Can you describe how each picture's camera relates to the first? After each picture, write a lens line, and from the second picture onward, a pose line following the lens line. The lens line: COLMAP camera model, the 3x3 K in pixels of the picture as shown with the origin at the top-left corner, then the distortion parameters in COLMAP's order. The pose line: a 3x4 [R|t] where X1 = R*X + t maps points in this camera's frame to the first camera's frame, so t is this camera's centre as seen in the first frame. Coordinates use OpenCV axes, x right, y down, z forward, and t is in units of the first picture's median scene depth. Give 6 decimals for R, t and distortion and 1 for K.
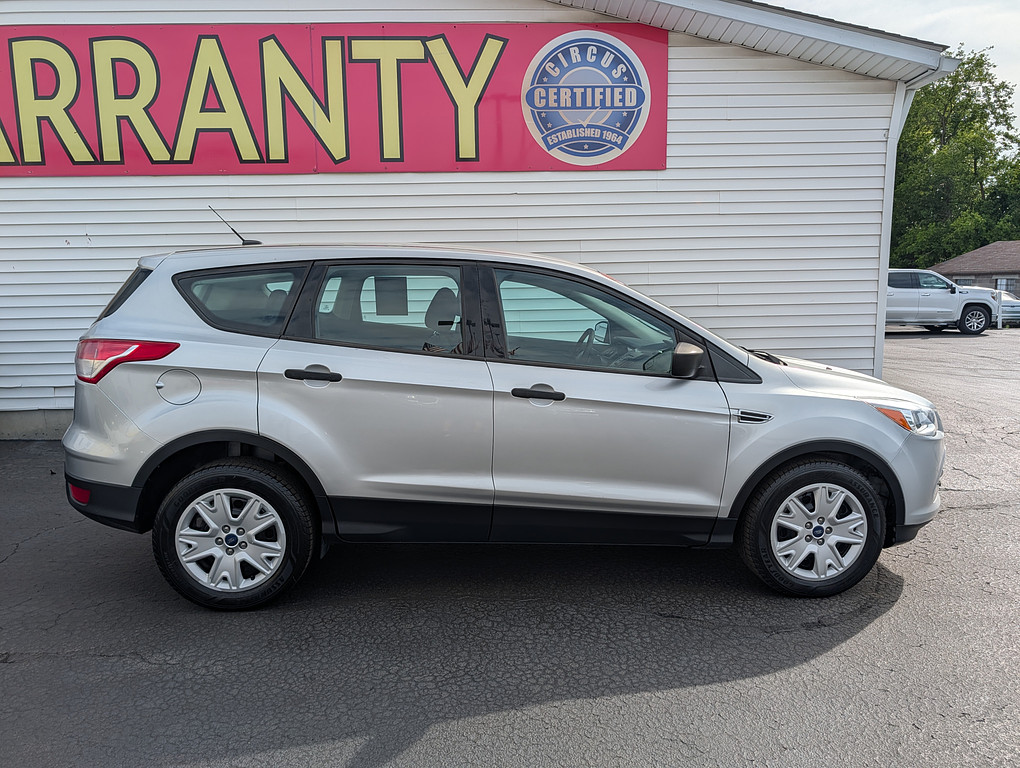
lens RADIAL K [[724.9, 0, 510.0], [0, 724.9, 384.0], [0, 0, 1]] dist [-0.001326, -0.006889]
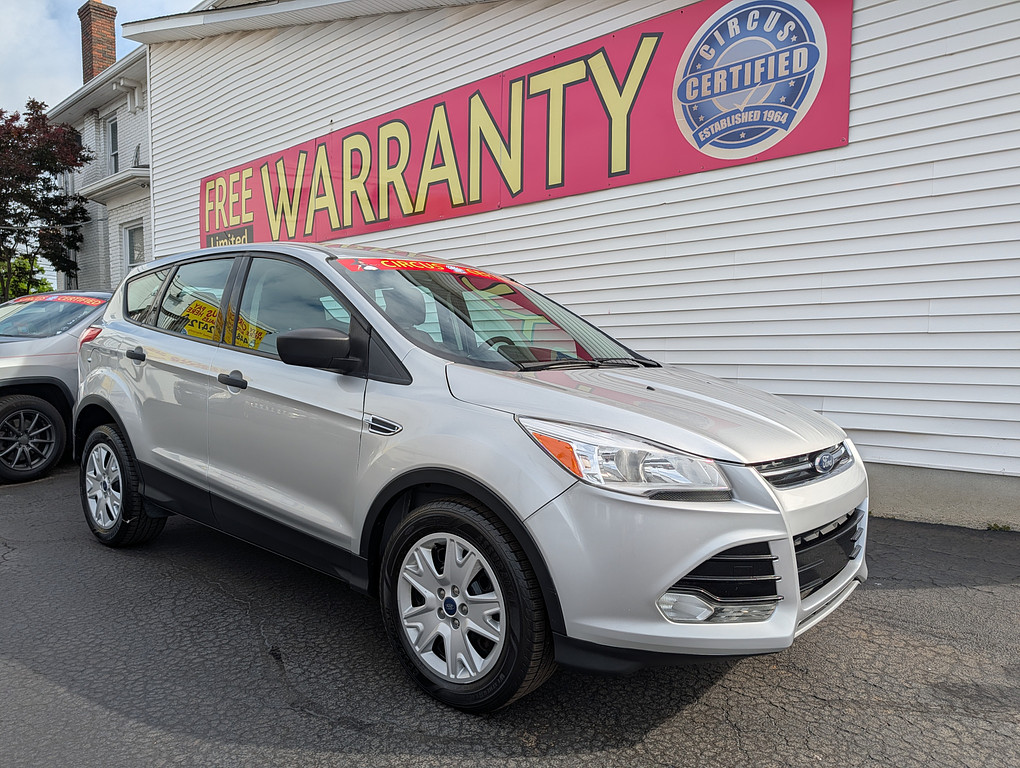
lens RADIAL K [[731.5, 0, 510.0], [0, 731.5, 384.0], [0, 0, 1]] dist [0.004058, -0.002694]
pose [[0.718783, 0.044808, -0.693789, 0.498428], [-0.109252, 0.992802, -0.049067, 0.012672], [0.686597, 0.111066, 0.718505, 0.277782]]
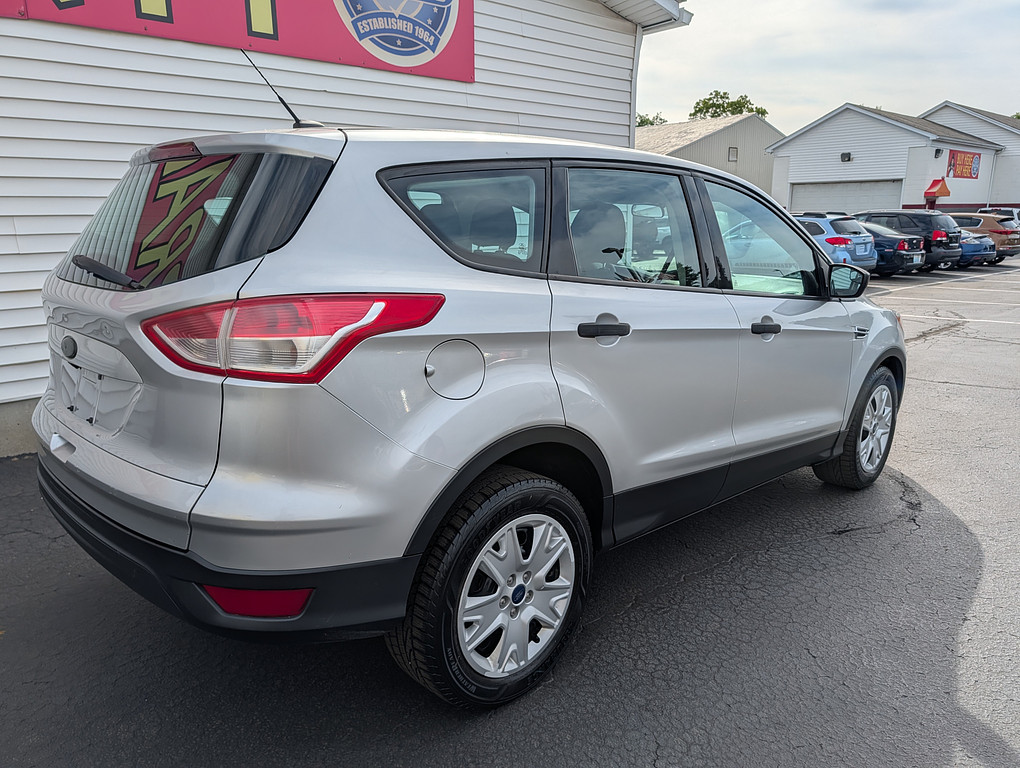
lens RADIAL K [[741.5, 0, 510.0], [0, 741.5, 384.0], [0, 0, 1]] dist [0.012201, -0.011541]
pose [[0.761225, -0.134717, 0.634341, -0.397783], [0.082301, 0.990344, 0.111559, -0.023373], [-0.643244, -0.032714, 0.764962, 0.253739]]
